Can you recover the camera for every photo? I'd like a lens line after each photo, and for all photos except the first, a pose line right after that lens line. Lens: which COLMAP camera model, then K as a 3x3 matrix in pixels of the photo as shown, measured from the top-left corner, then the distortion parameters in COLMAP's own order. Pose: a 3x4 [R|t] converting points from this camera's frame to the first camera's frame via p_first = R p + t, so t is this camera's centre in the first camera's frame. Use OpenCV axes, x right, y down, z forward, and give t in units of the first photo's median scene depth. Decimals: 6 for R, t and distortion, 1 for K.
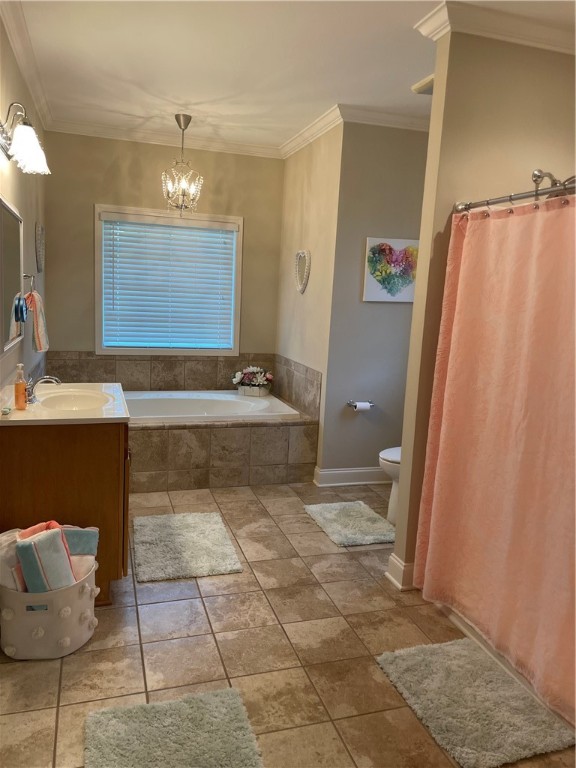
lens RADIAL K [[577.1, 0, 288.8], [0, 577.1, 400.2], [0, 0, 1]] dist [0.072684, -0.101361]
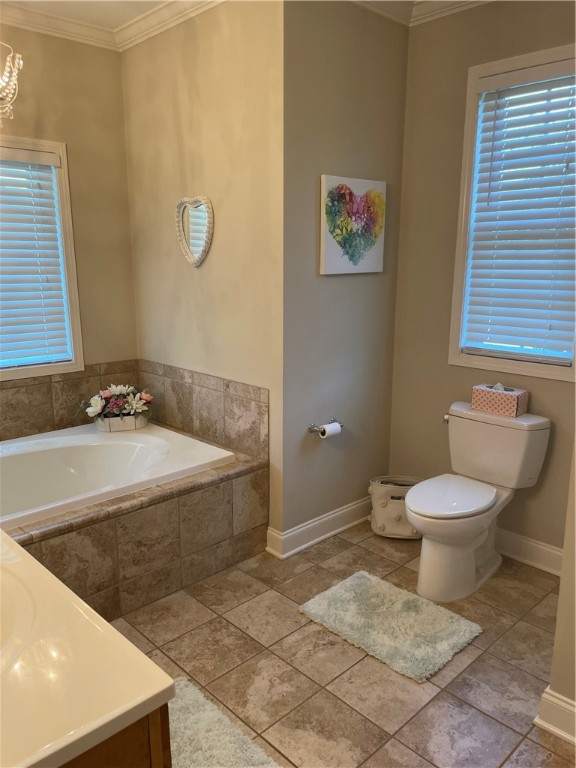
lens RADIAL K [[577.1, 0, 288.8], [0, 577.1, 400.2], [0, 0, 1]] dist [0.072684, -0.101361]
pose [[0.891590, -0.149712, 0.427379, -0.204182], [0.122441, 0.988316, 0.090777, -0.092270], [-0.435976, -0.028607, 0.899504, 0.409413]]
